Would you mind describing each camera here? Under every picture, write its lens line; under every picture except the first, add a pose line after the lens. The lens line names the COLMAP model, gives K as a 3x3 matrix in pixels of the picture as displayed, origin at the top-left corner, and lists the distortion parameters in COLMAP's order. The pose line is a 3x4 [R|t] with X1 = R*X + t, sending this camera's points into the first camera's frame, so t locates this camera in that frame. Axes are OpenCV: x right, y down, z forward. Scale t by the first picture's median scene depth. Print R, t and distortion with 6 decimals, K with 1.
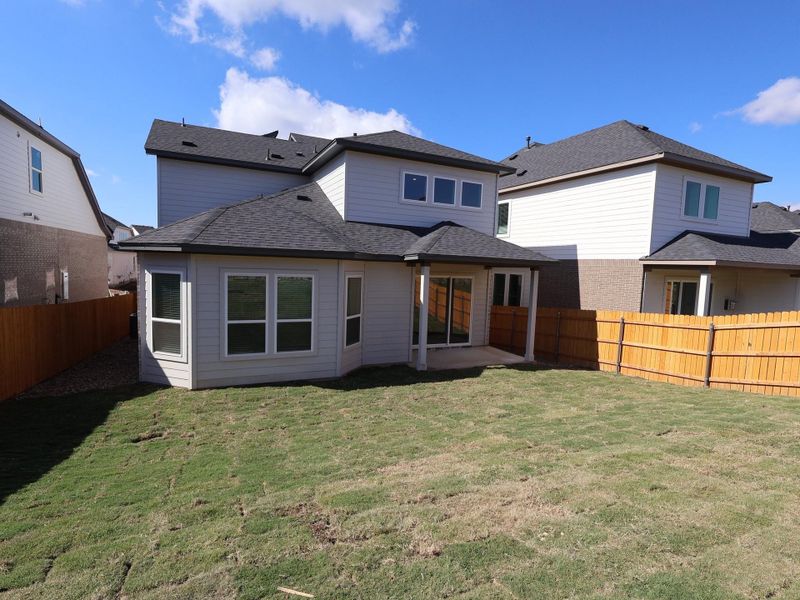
lens RADIAL K [[420.5, 0, 401.1], [0, 420.5, 302.7], [0, 0, 1]] dist [-0.006674, -0.000034]
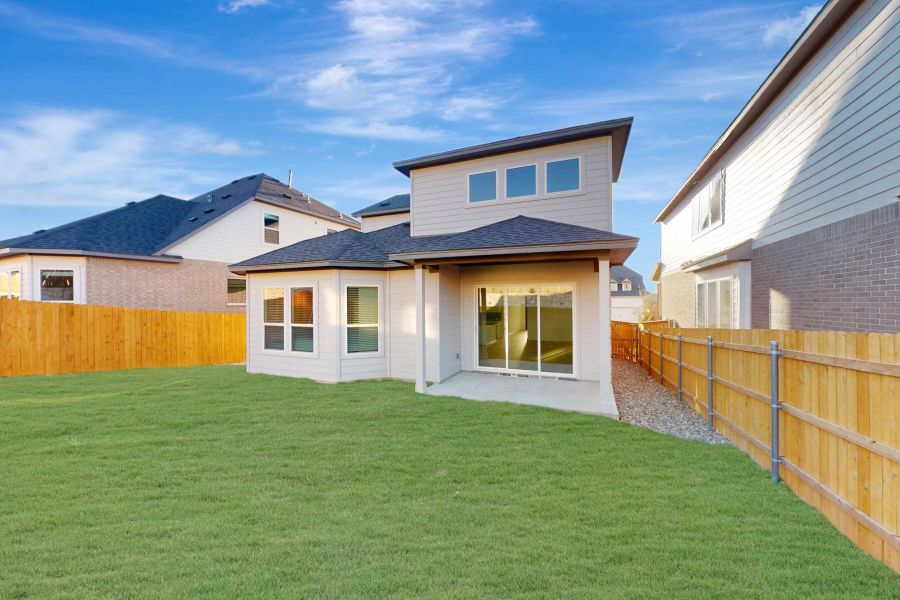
lens RADIAL K [[342.2, 0, 450.0], [0, 342.2, 300.0], [0, 0, 1]] dist [-0.000493, 0.000015]
pose [[0.661551, -0.043035, -0.748665, 0.532953], [-0.037319, 0.995226, -0.090185, 0.032786], [0.748971, 0.087601, 0.656786, 0.505523]]
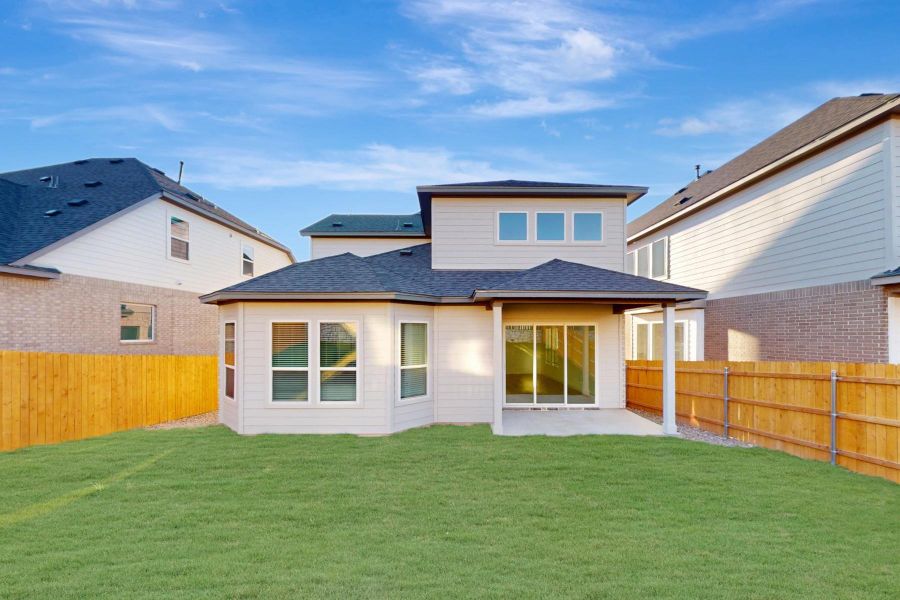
lens RADIAL K [[351.1, 0, 451.5], [0, 351.1, 331.6], [0, 0, 1]] dist [0.000762, 0.000202]
pose [[0.905186, -0.039976, -0.423132, 0.230754], [-0.003539, 0.994823, -0.101558, 0.029078], [0.425001, 0.093427, 0.900359, 0.291289]]
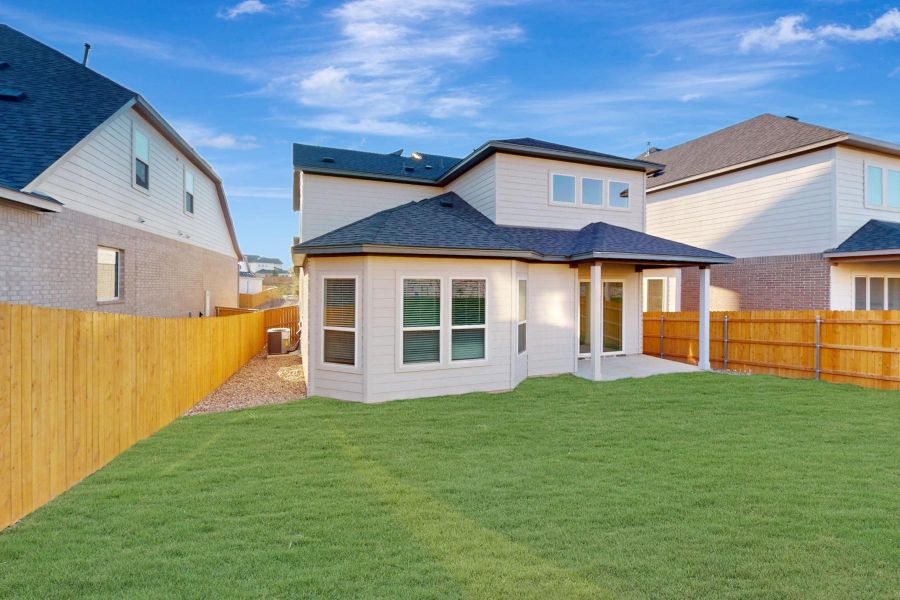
lens RADIAL K [[401.1, 0, 447.9], [0, 401.1, 287.9], [0, 0, 1]] dist [0.000094, -0.000116]
pose [[0.996018, -0.034439, -0.082229, -0.165791], [0.027372, 0.995956, -0.085573, 0.024165], [0.084844, 0.082982, 0.992933, 0.087840]]
